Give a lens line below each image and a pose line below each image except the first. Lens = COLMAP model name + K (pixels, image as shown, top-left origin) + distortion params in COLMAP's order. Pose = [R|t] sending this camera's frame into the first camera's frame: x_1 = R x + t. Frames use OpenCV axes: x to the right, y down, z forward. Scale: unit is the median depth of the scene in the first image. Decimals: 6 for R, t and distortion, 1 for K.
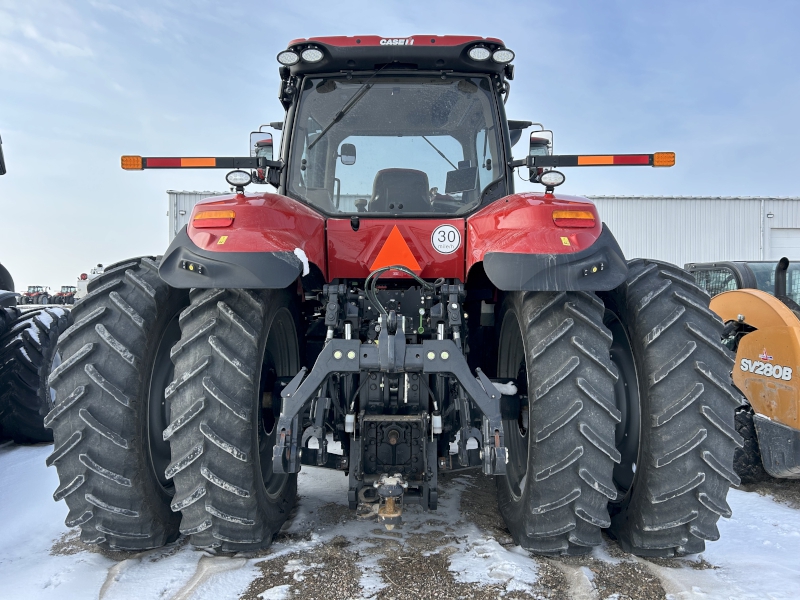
lens RADIAL K [[598.5, 0, 400.0], [0, 598.5, 300.0], [0, 0, 1]] dist [0.029325, -0.000383]
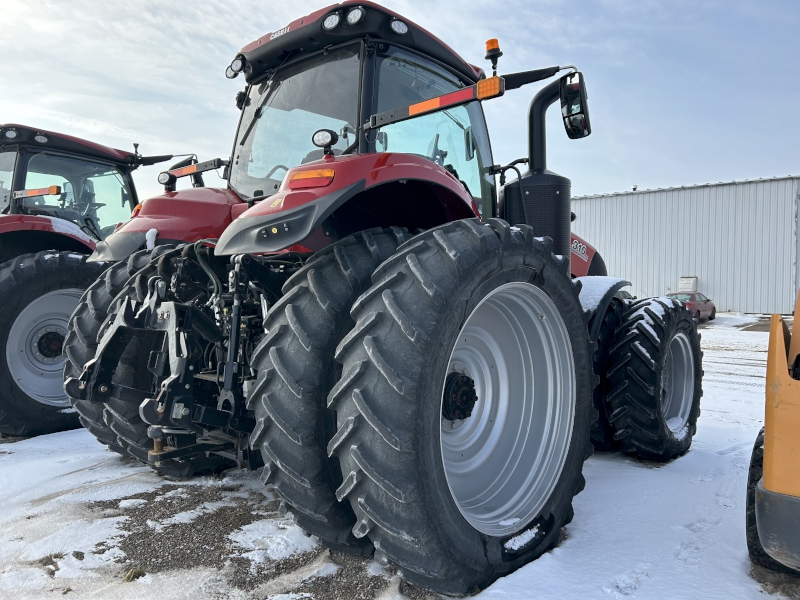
lens RADIAL K [[598.4, 0, 395.4], [0, 598.4, 302.0], [0, 0, 1]] dist [0.036764, -0.006059]
pose [[0.745682, 0.015840, -0.666113, 0.943913], [-0.025328, 0.999669, -0.004582, 0.052613], [0.665820, 0.020288, 0.745837, 0.376793]]
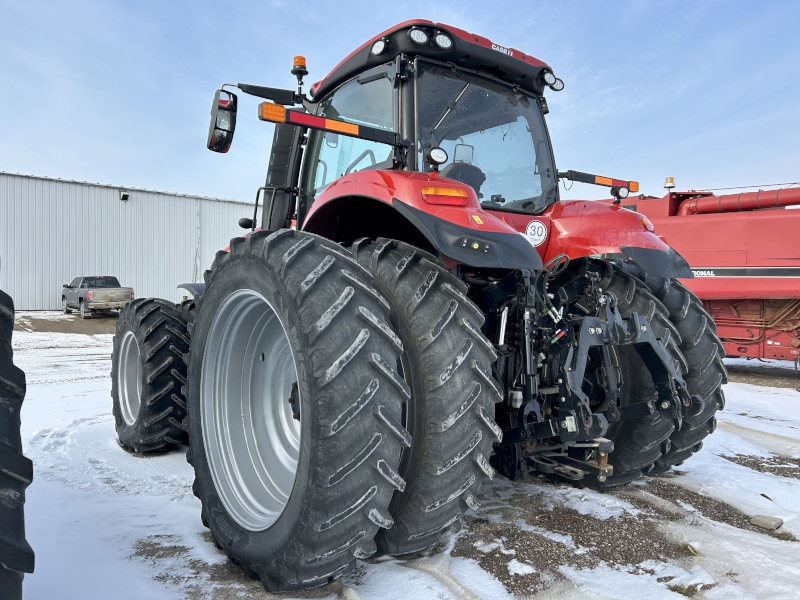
lens RADIAL K [[598.5, 0, 400.0], [0, 598.5, 300.0], [0, 0, 1]] dist [0.029325, -0.000383]
pose [[0.775420, 0.001588, 0.631444, -0.911558], [0.005593, 0.999940, -0.009382, 0.036937], [-0.631422, 0.010806, 0.775364, 0.298784]]
